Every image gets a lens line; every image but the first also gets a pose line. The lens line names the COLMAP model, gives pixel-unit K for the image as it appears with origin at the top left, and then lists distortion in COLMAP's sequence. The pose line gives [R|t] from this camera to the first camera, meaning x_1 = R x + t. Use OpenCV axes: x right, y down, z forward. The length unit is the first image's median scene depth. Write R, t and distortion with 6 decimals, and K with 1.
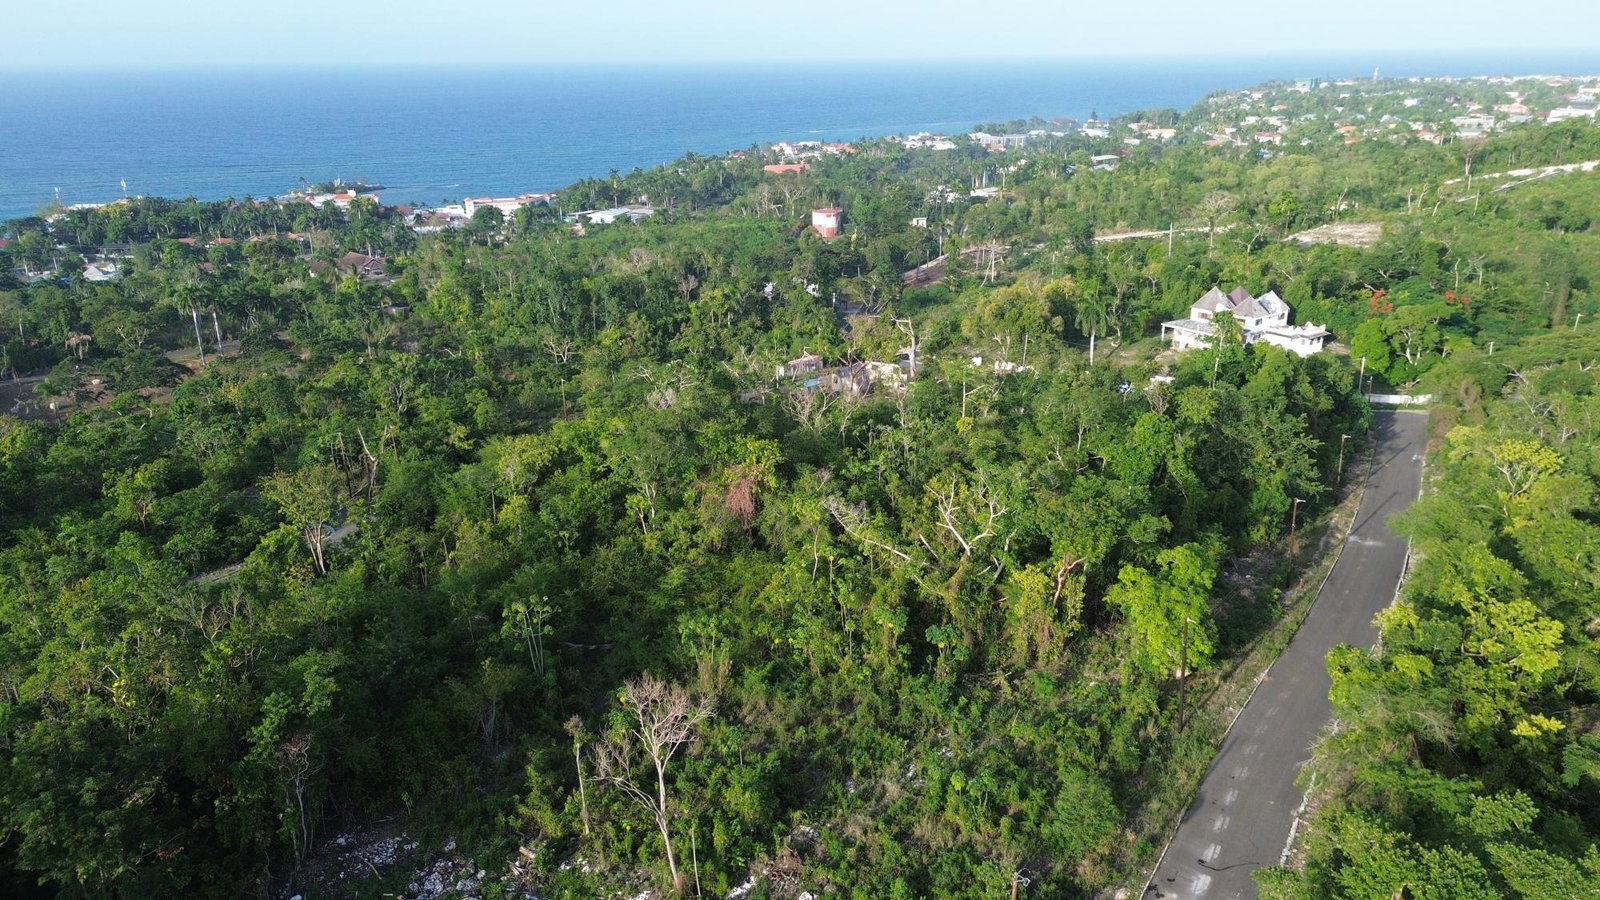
lens RADIAL K [[1143.0, 0, 799.2], [0, 1143.0, 445.1], [0, 0, 1]] dist [0.077971, -0.075795]
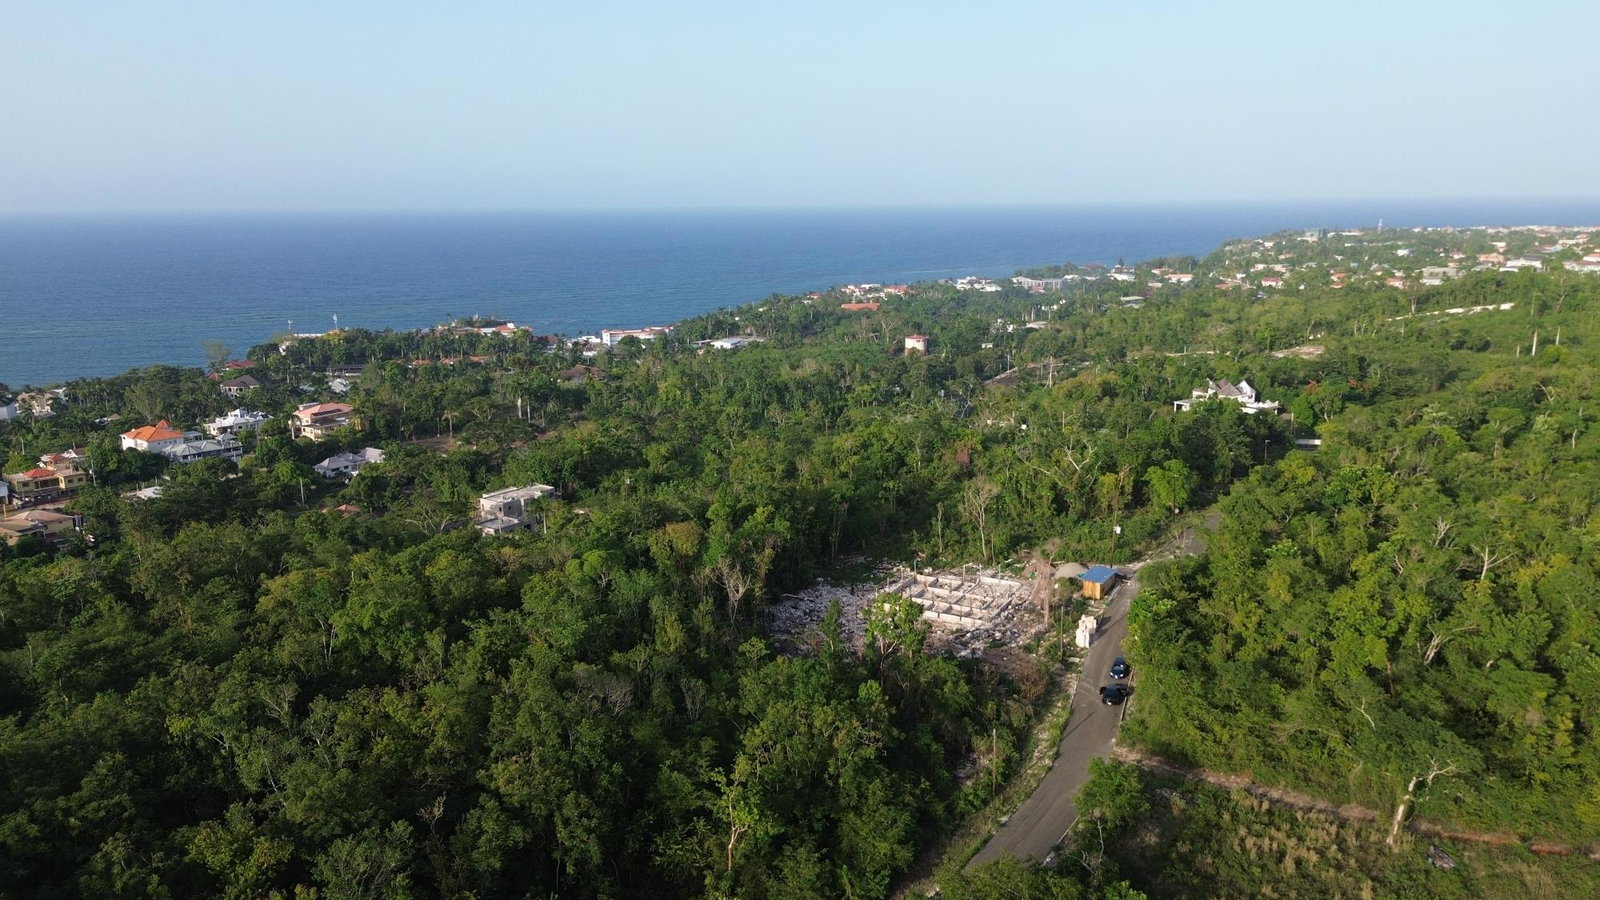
lens RADIAL K [[1140.1, 0, 799.2], [0, 1140.1, 459.9], [0, 0, 1]] dist [0.078536, -0.071411]
pose [[0.999654, 0.006092, -0.025596, -0.225334], [-0.008723, 0.994543, -0.103958, 0.205454], [0.024823, 0.104145, 0.994252, -0.814158]]
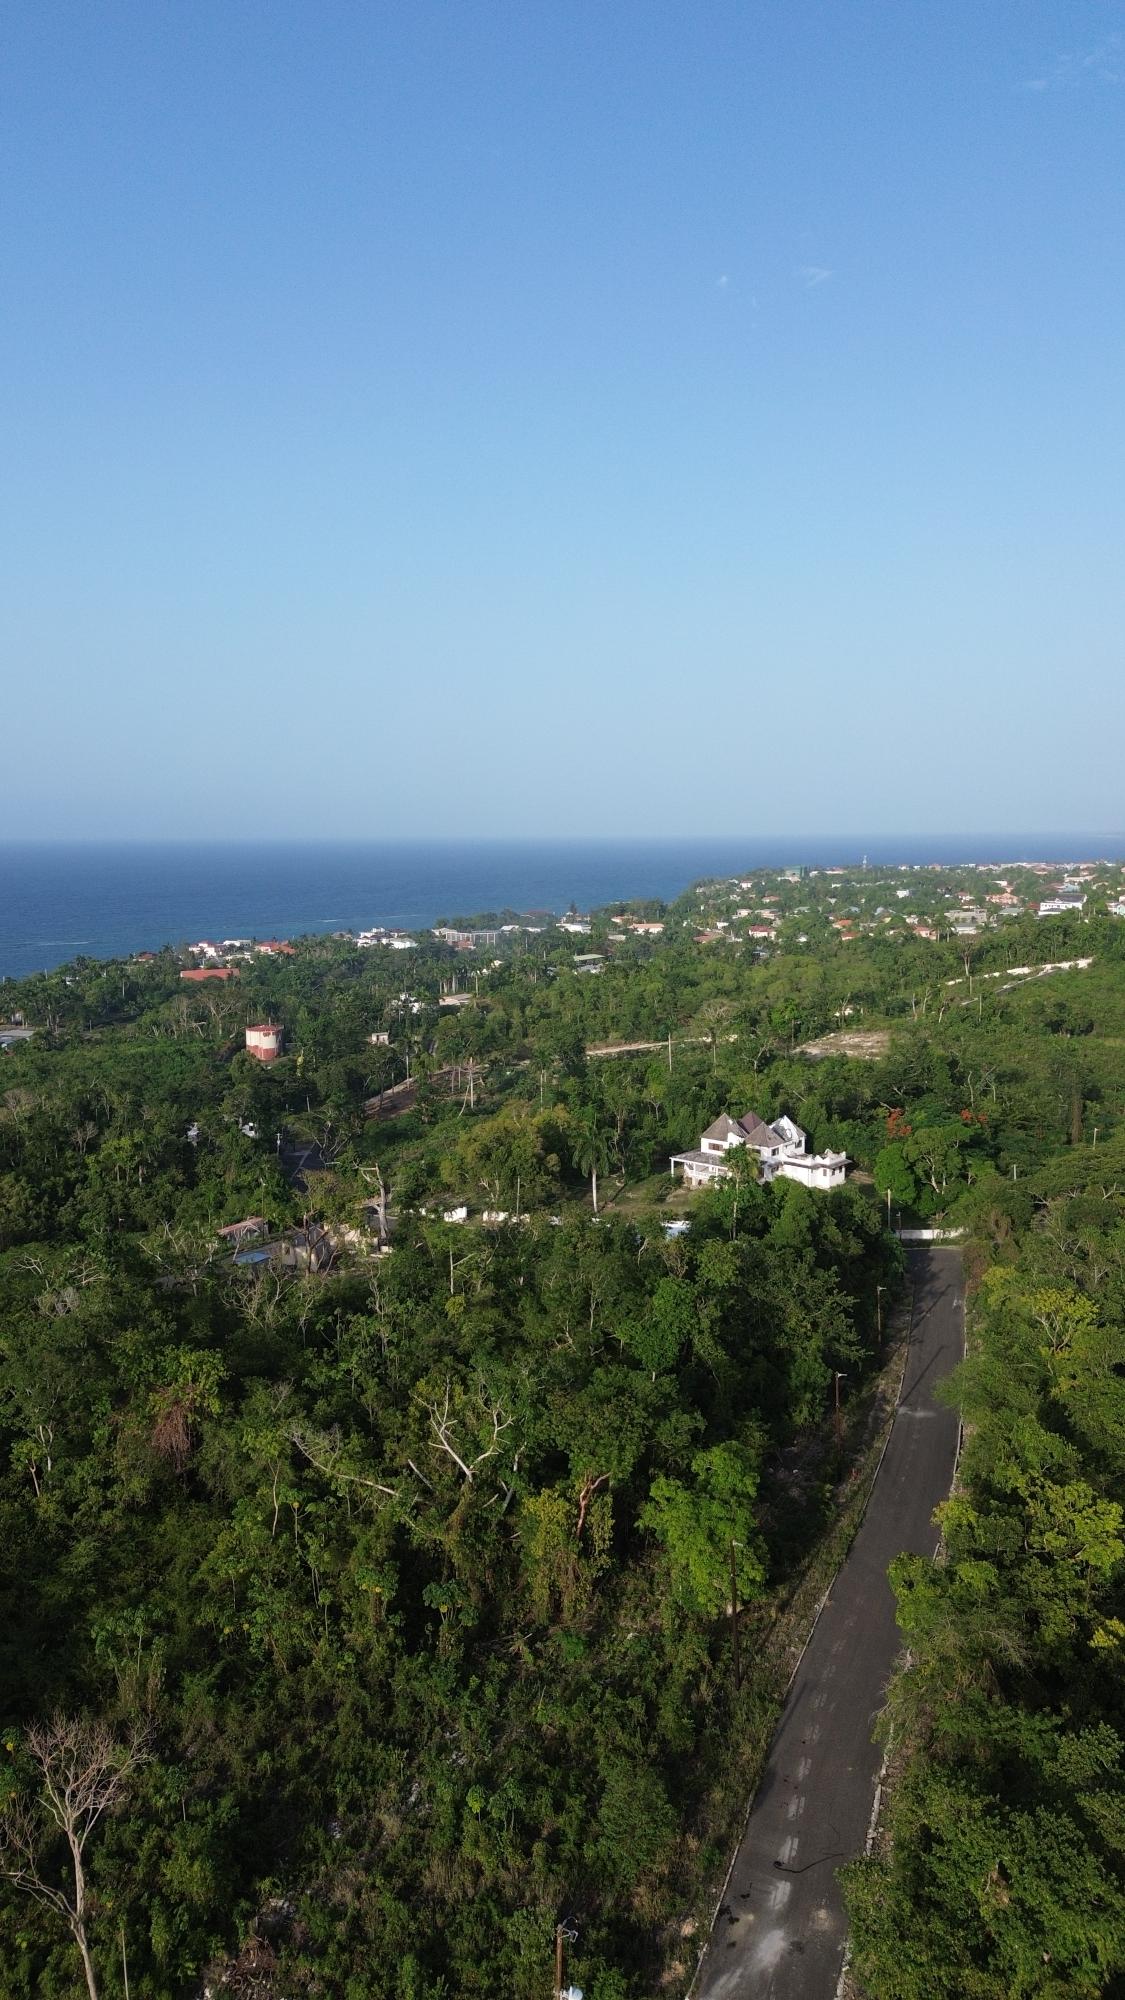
lens RADIAL K [[1425.1, 0, 561.6], [0, 1425.1, 1004.4], [0, 0, 1]] dist [0.078536, -0.071411]
pose [[0.972931, -0.025446, 0.229692, -0.008628], [0.072434, 0.977414, -0.198533, -0.017480], [-0.219452, 0.209796, 0.952799, -0.028955]]
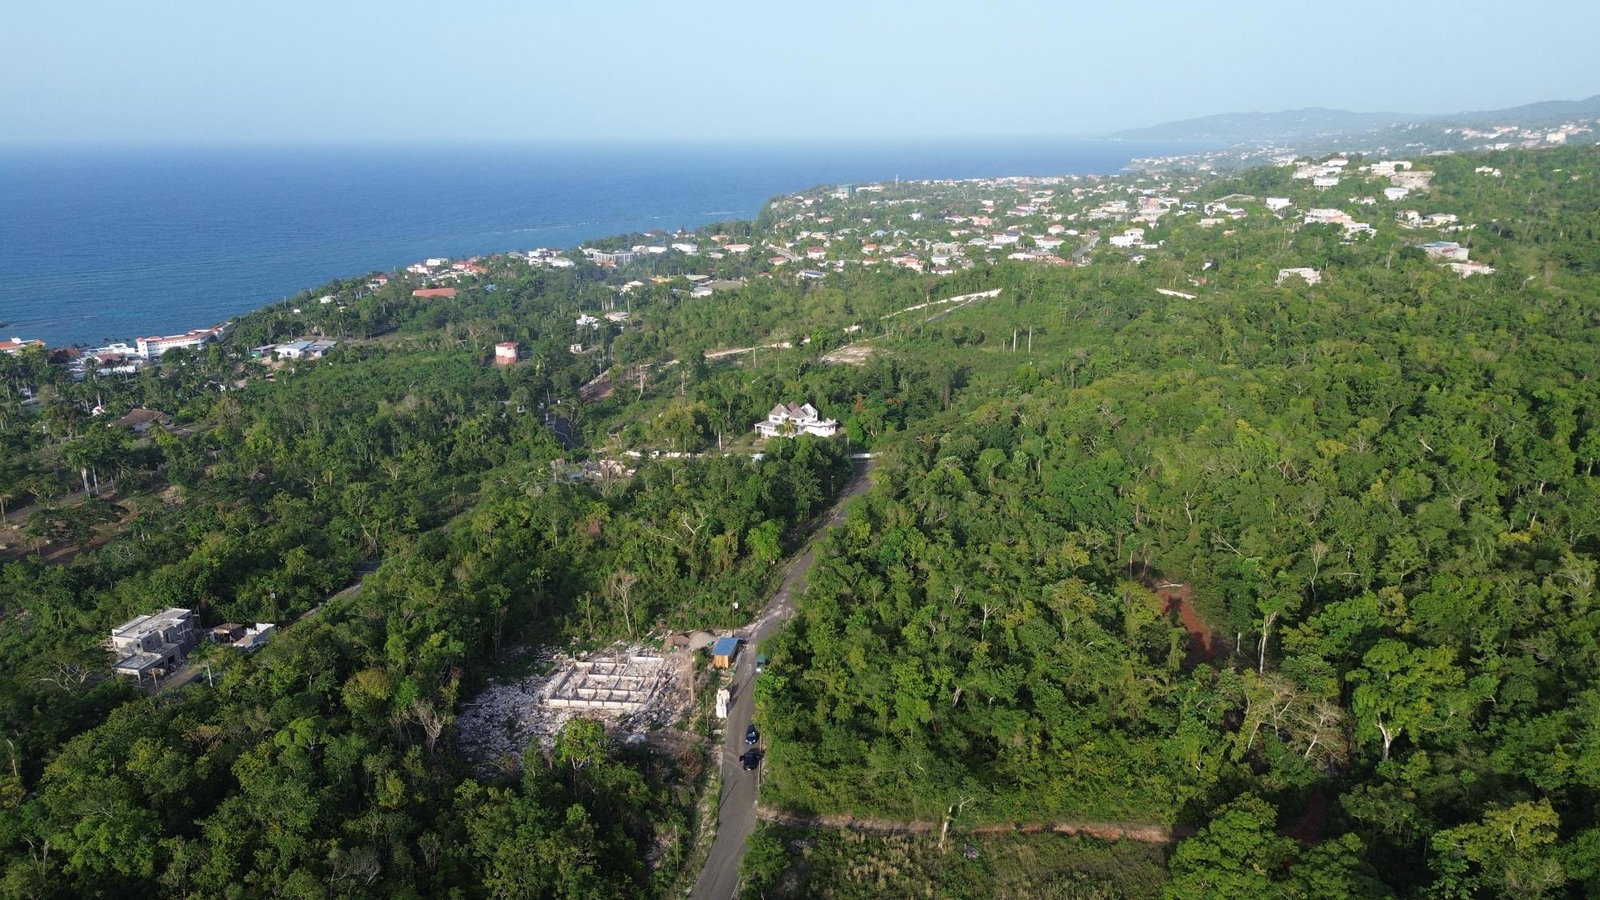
lens RADIAL K [[1140.1, 0, 799.2], [0, 1140.1, 459.9], [0, 0, 1]] dist [0.078536, -0.071411]
pose [[0.939923, -0.094553, 0.328032, -0.316016], [0.110912, 0.993331, -0.031480, 0.021753], [-0.322868, 0.065972, 0.944142, -1.055198]]
